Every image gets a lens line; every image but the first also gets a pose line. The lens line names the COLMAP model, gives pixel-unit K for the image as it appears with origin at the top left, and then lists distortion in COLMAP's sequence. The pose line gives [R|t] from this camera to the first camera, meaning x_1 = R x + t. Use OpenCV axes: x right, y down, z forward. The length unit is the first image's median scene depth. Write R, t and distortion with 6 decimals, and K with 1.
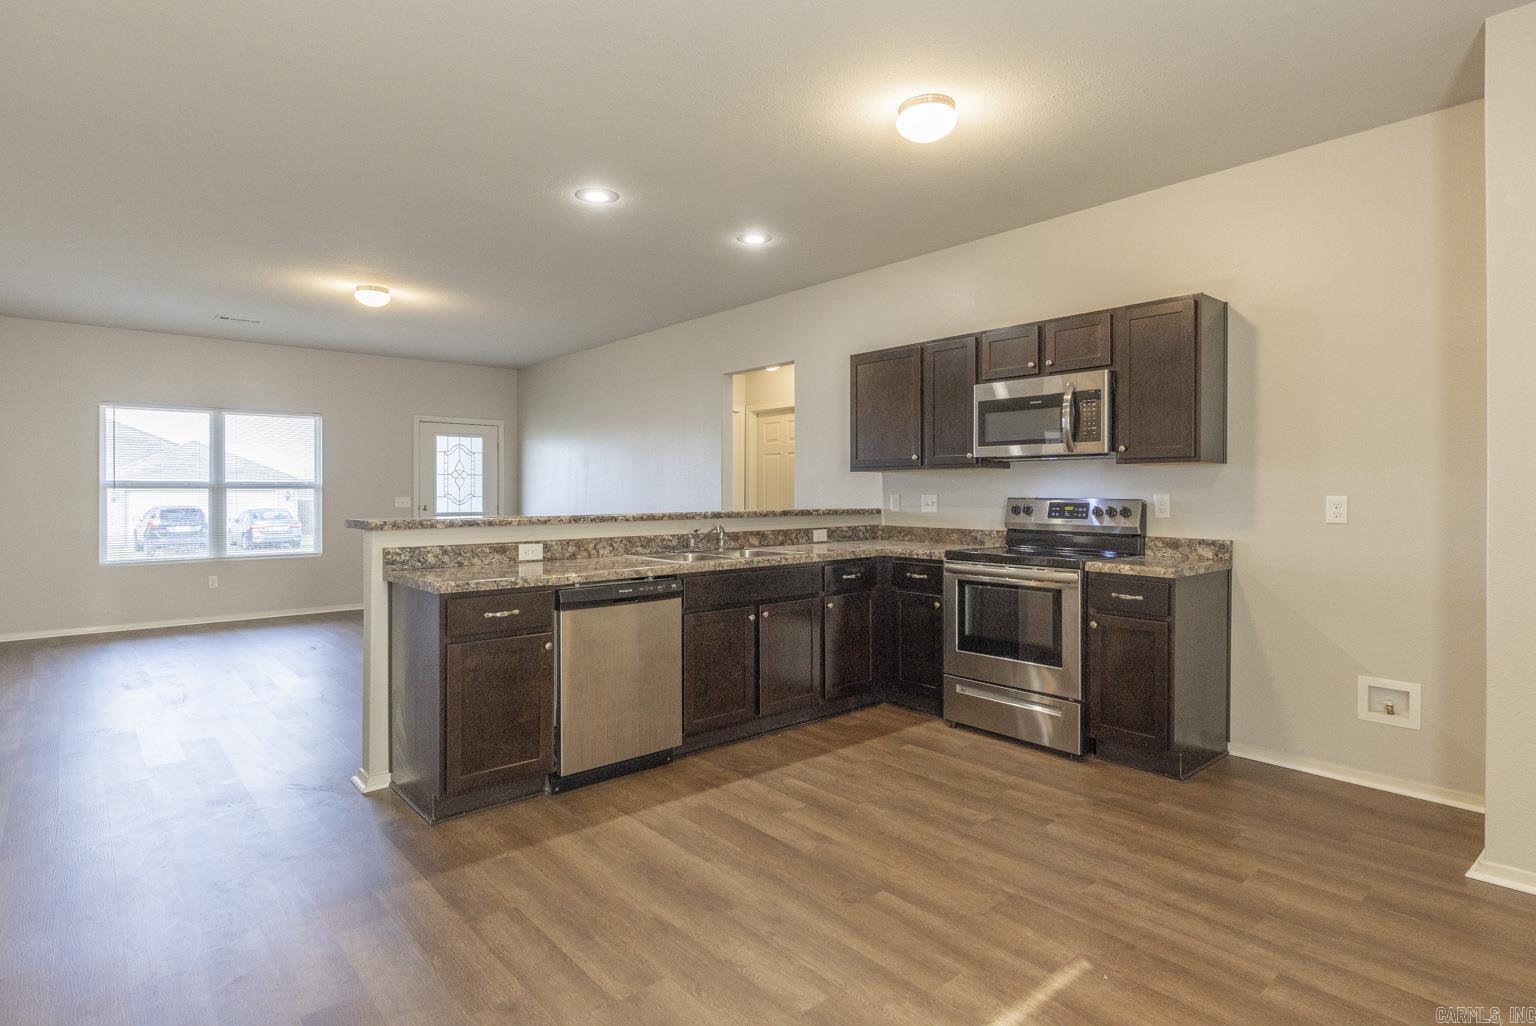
lens RADIAL K [[782.0, 0, 758.1], [0, 782.0, 485.5], [0, 0, 1]] dist [0.000512, -0.003072]
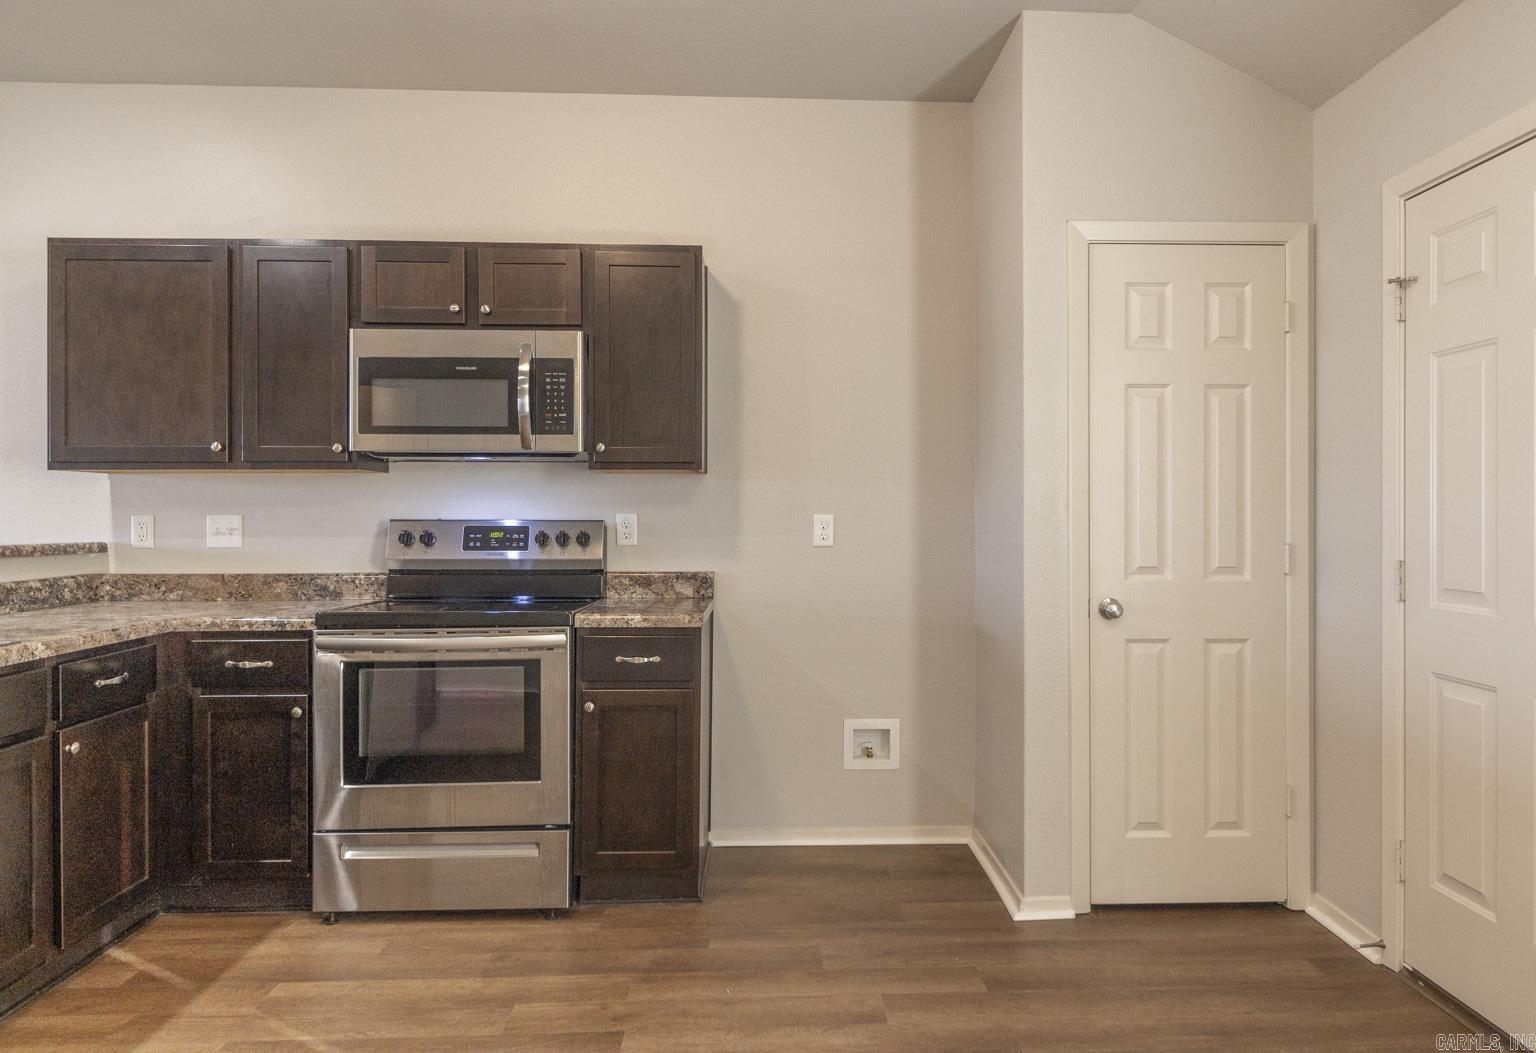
lens RADIAL K [[1012.6, 0, 809.3], [0, 1012.6, 507.3], [0, 0, 1]] dist [0.017538, -0.019039]
pose [[0.612992, 0.005201, 0.790072, -0.122443], [-0.005177, 0.999983, -0.002567, 0.006800], [-0.790072, -0.002517, 0.613009, 0.268960]]
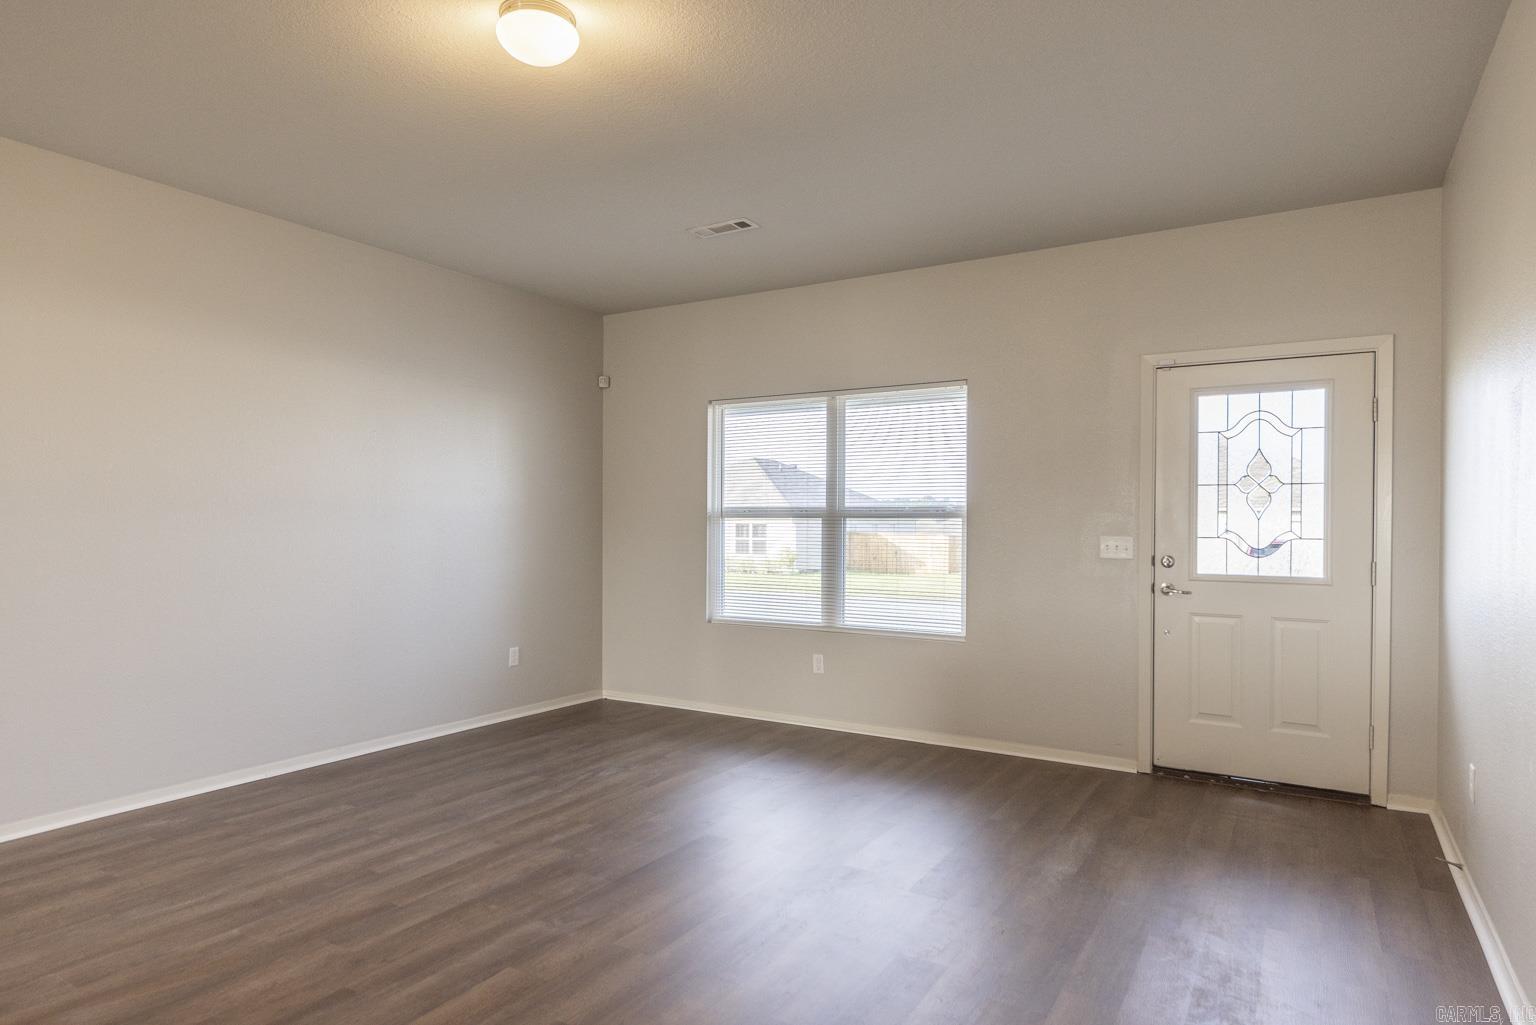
lens RADIAL K [[885.5, 0, 746.9], [0, 885.5, 513.2], [0, 0, 1]] dist [0.003301, -0.003881]
pose [[0.286833, -0.003657, -0.957974, -0.030970], [0.003585, 0.999990, -0.002744, 0.003687], [0.957974, -0.002648, 0.286843, 1.379148]]
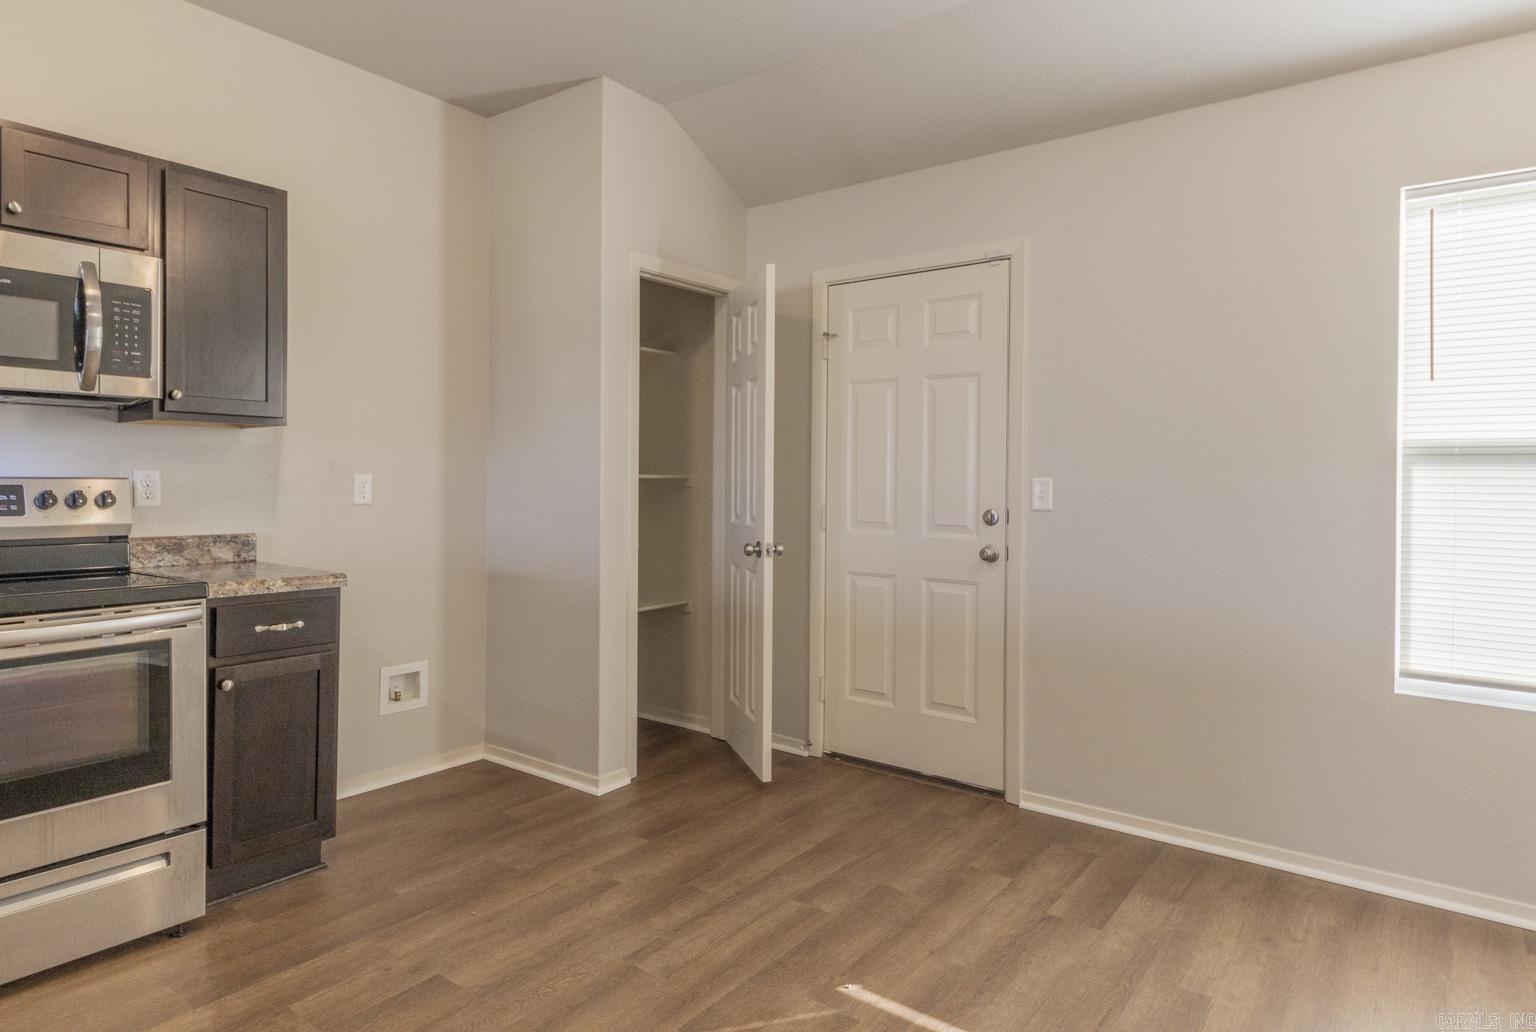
lens RADIAL K [[890.5, 0, 740.1], [0, 890.5, 476.4], [0, 0, 1]] dist [0.002737, -0.004673]
pose [[-0.192614, -0.000457, 0.981275, -0.273497], [-0.015181, 0.999882, -0.002514, 0.010433], [-0.981157, -0.015381, -0.192598, 0.632932]]
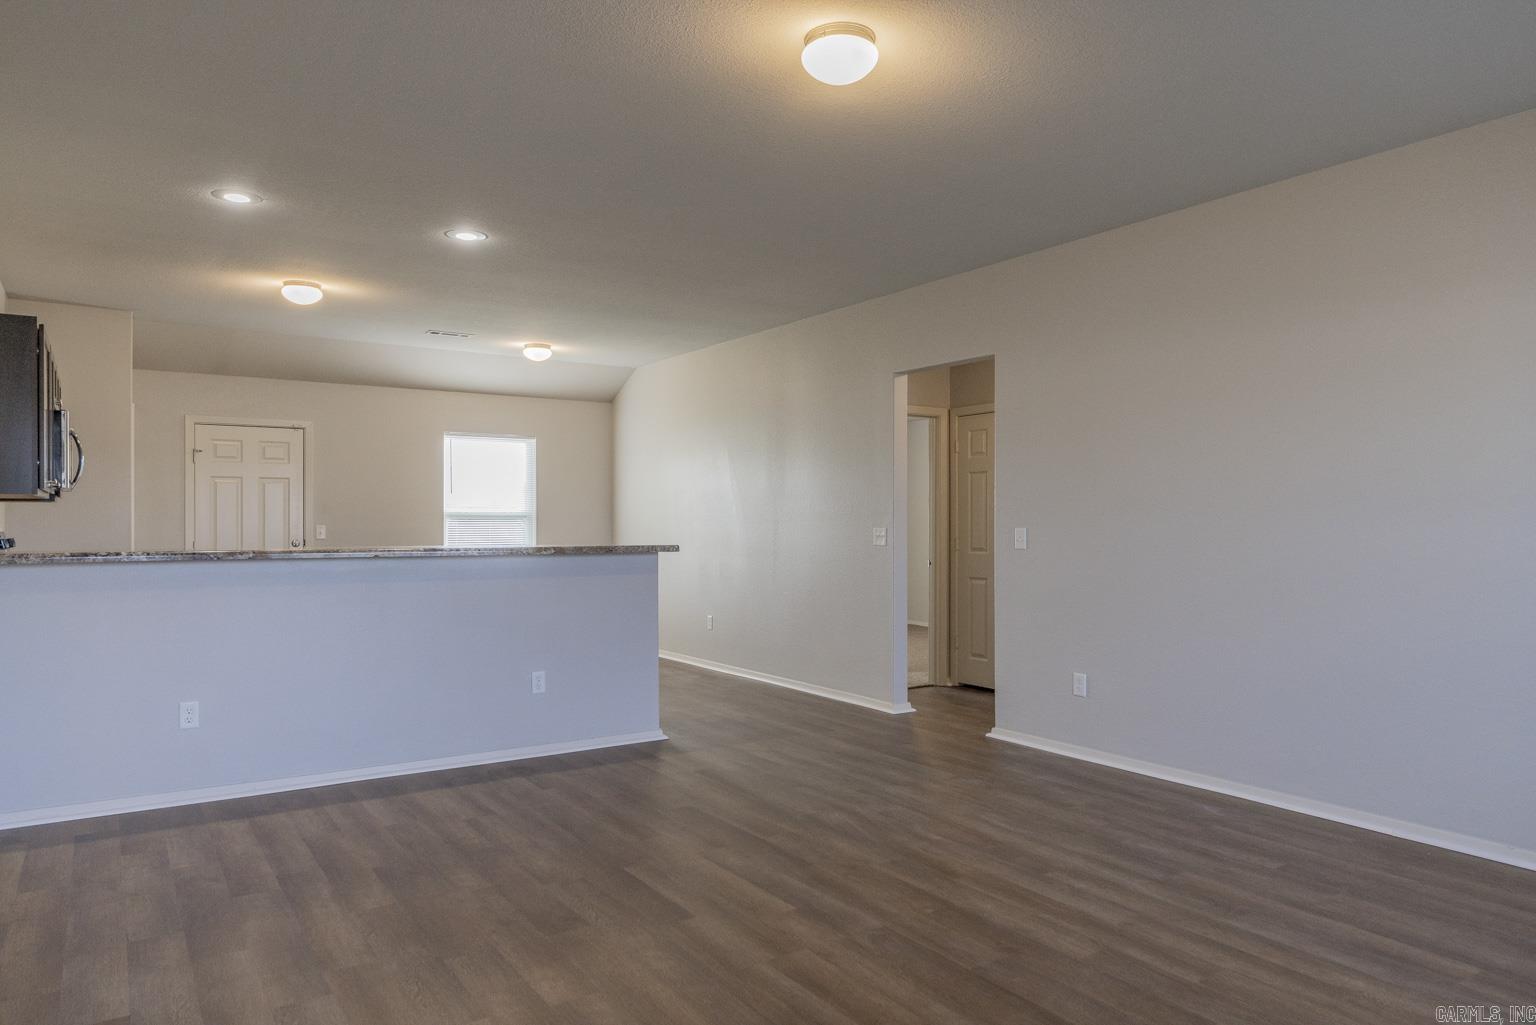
lens RADIAL K [[1000.3, 0, 779.3], [0, 1000.3, 524.4], [0, 0, 1]] dist [0.008795, -0.008239]
pose [[-0.993298, 0.003597, 0.115526, -0.740161], [0.003252, 0.999990, -0.003174, 0.013383], [-0.115536, -0.002777, -0.993299, 2.181948]]
